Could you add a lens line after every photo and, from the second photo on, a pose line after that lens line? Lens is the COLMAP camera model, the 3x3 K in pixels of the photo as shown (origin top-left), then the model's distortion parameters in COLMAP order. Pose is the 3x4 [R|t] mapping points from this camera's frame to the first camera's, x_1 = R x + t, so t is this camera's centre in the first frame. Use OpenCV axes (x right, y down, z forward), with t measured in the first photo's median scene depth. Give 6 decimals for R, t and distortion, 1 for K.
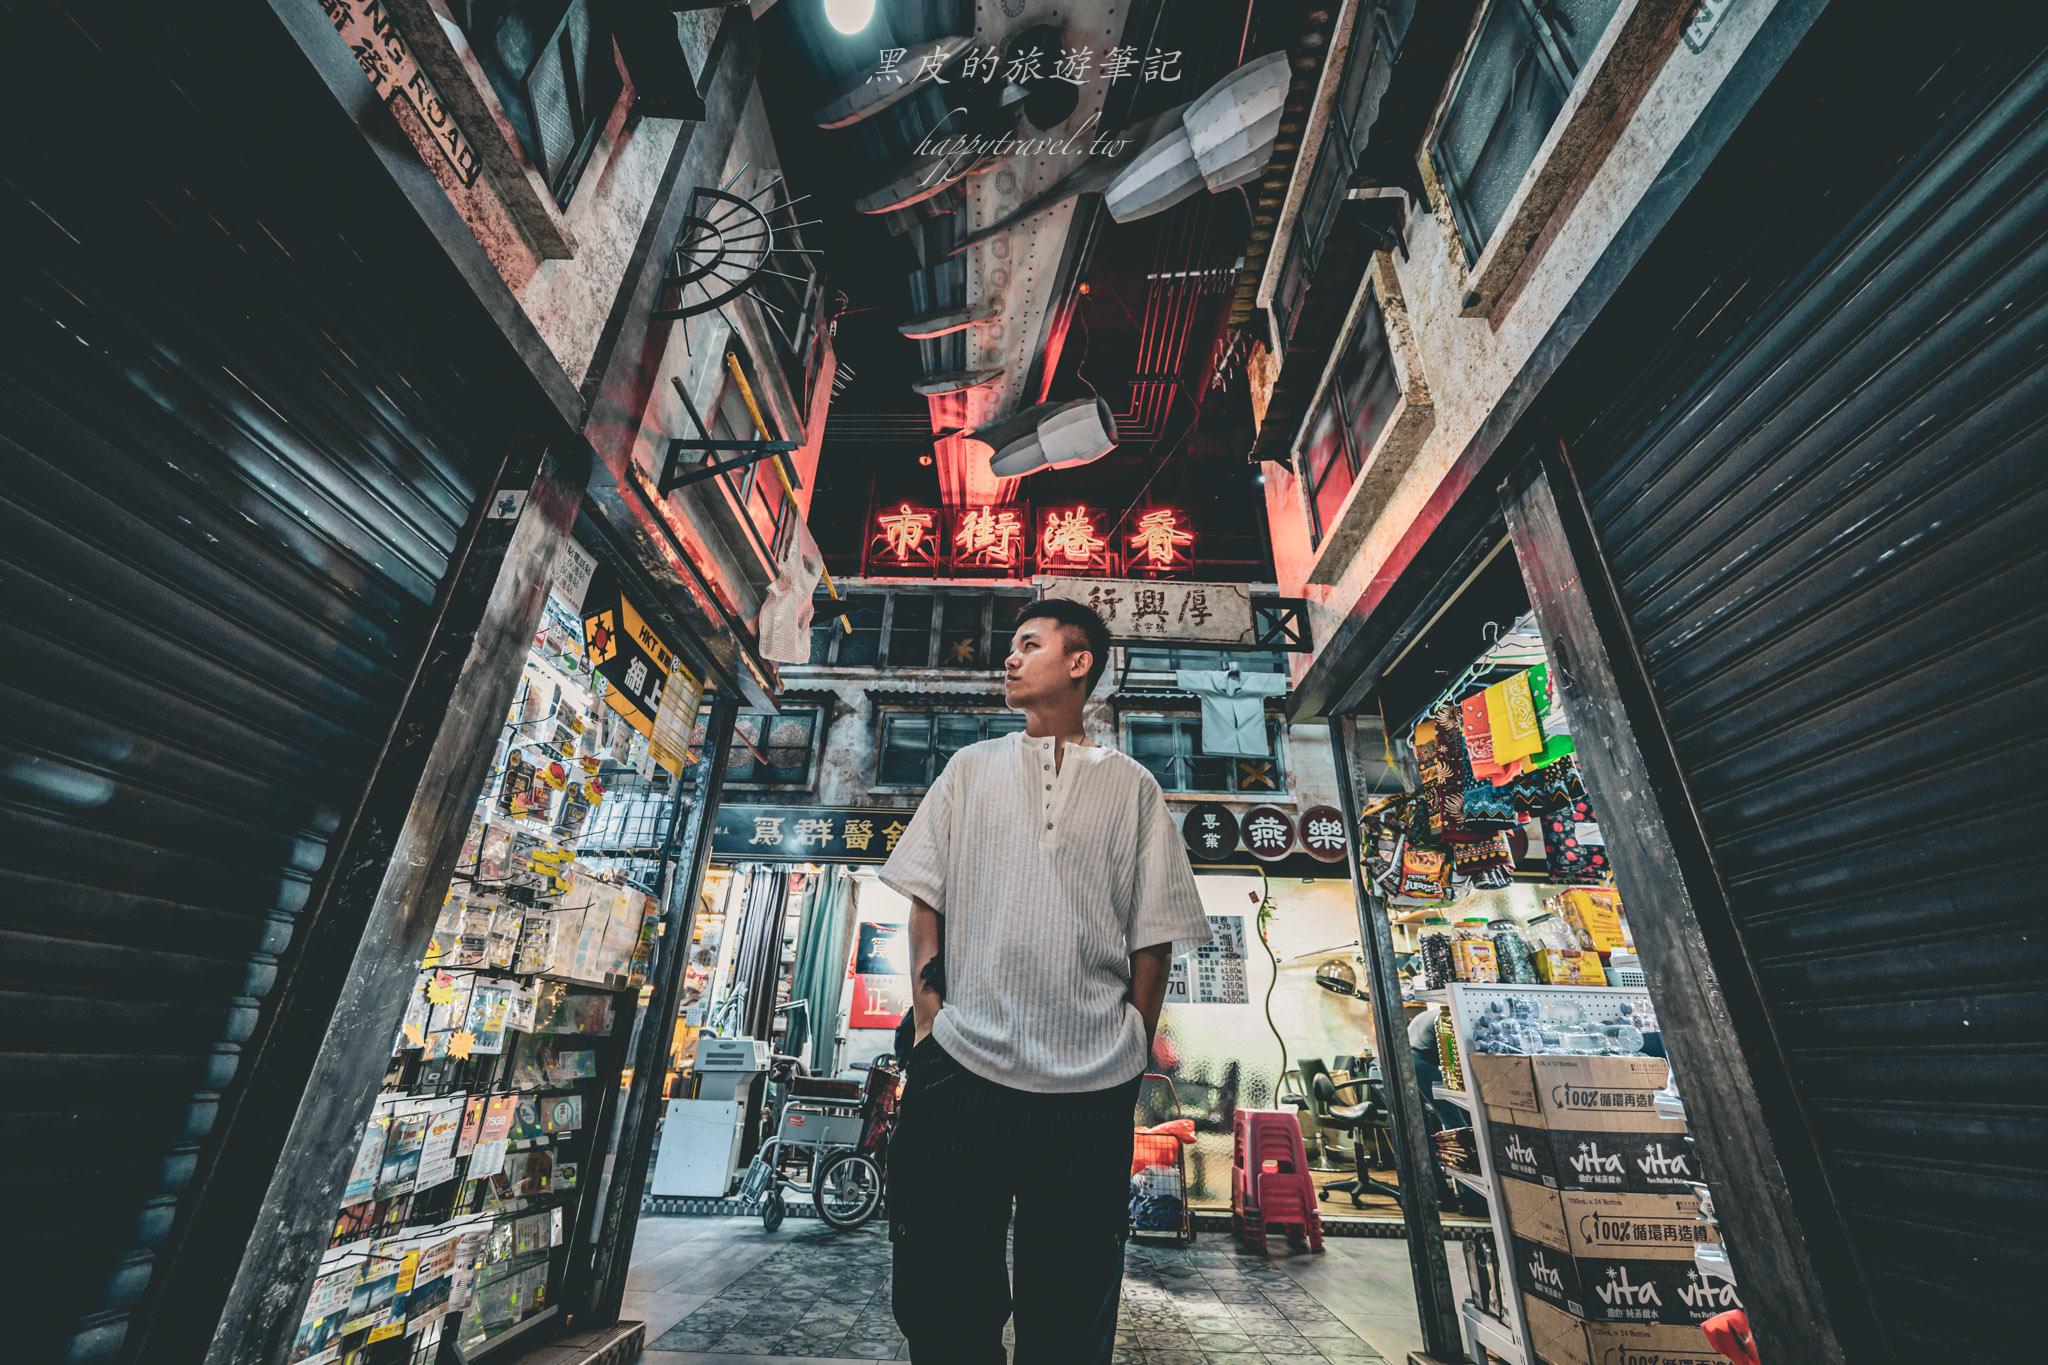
lens RADIAL K [[775.4, 0, 1025.0], [0, 775.4, 669.0], [0, 0, 1]] dist [-0.002744, 0.000937]
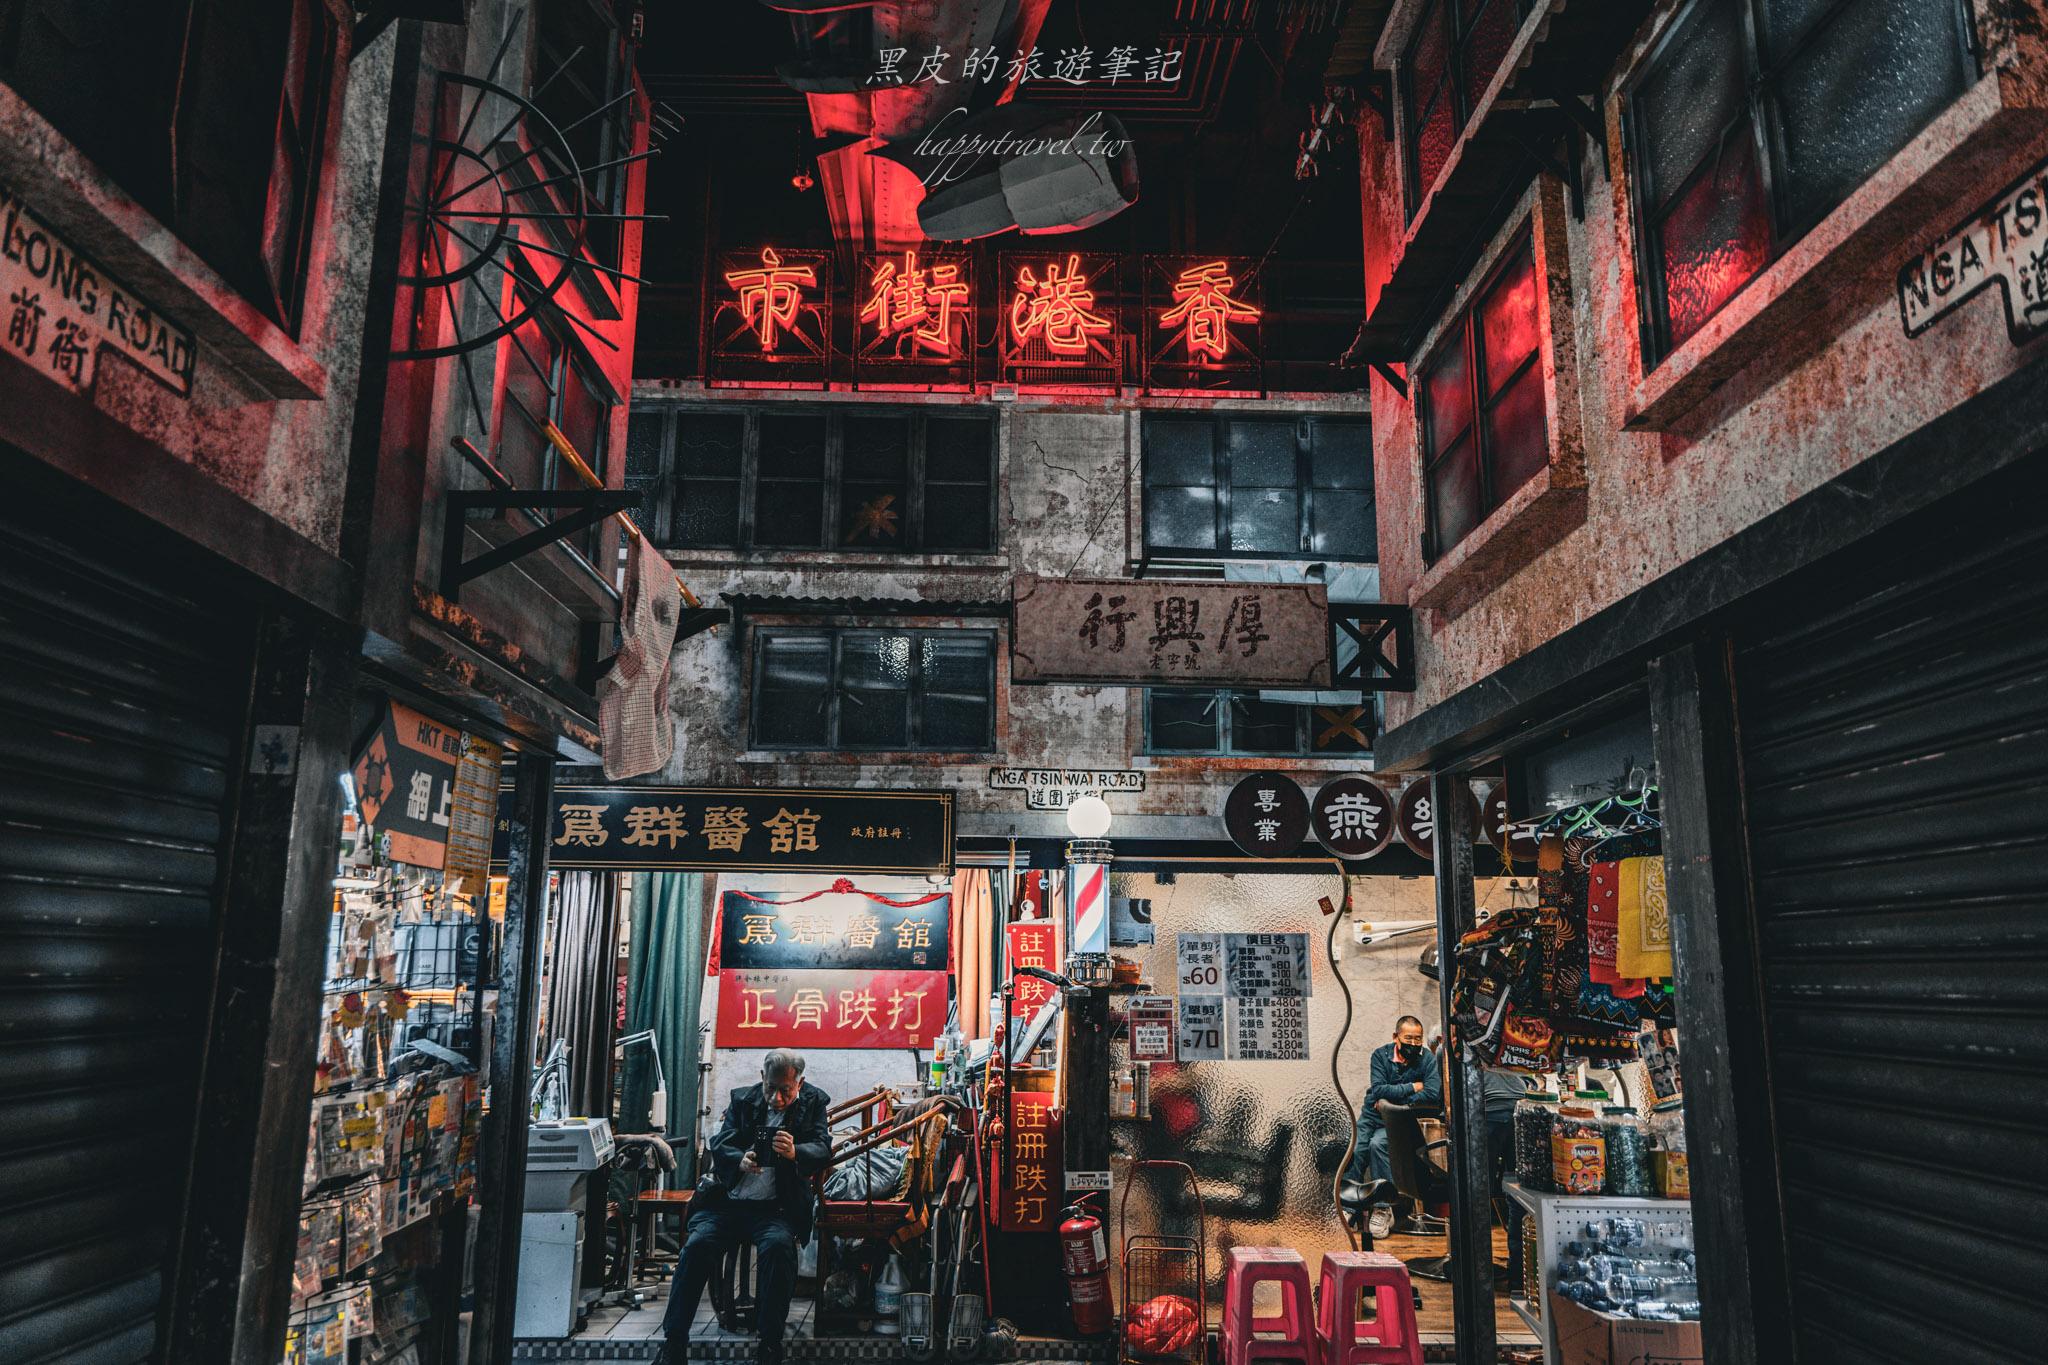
lens RADIAL K [[1340.5, 0, 1033.9], [0, 1340.5, 695.9], [0, 0, 1]] dist [0.010850, -0.003425]
pose [[0.998975, -0.009481, 0.044258, -0.006618], [-0.001838, 0.968516, 0.248946, -0.168854], [-0.045225, -0.248772, 0.967506, -0.065185]]
